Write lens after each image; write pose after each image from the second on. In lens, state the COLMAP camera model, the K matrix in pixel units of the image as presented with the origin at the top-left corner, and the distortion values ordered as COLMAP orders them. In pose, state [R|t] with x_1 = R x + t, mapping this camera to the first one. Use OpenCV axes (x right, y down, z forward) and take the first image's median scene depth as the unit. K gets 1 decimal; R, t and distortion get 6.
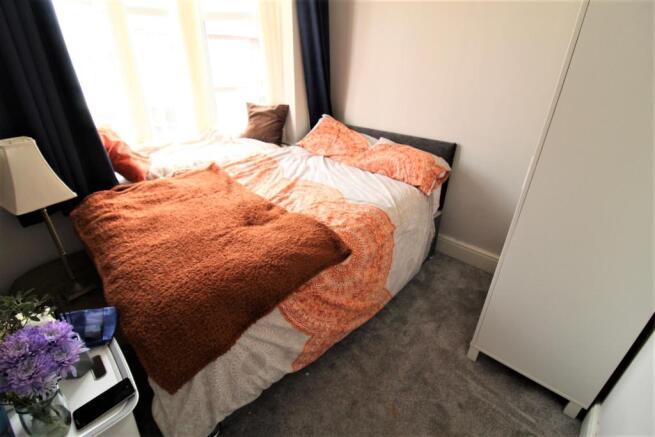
lens RADIAL K [[300.4, 0, 326.3], [0, 300.4, 213.5], [0, 0, 1]] dist [-0.009451, -0.008553]
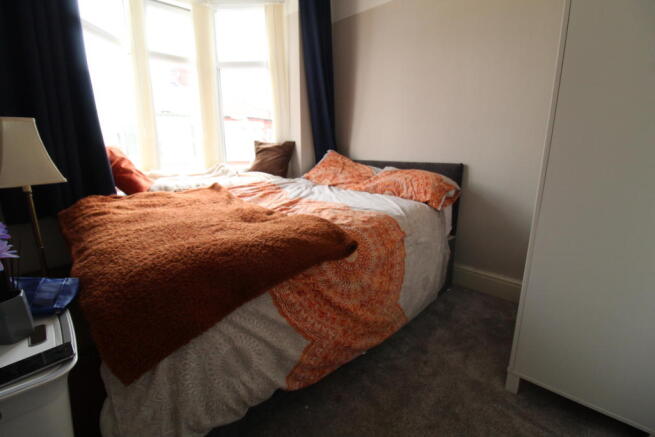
lens RADIAL K [[300.4, 0, 327.0], [0, 300.4, 218.8], [0, 0, 1]] dist [-0.009451, -0.008553]
pose [[0.999650, -0.008179, -0.025174, 0.015250], [0.001867, 0.970484, -0.241160, 0.235626], [0.026403, 0.241028, 0.970159, 0.103768]]
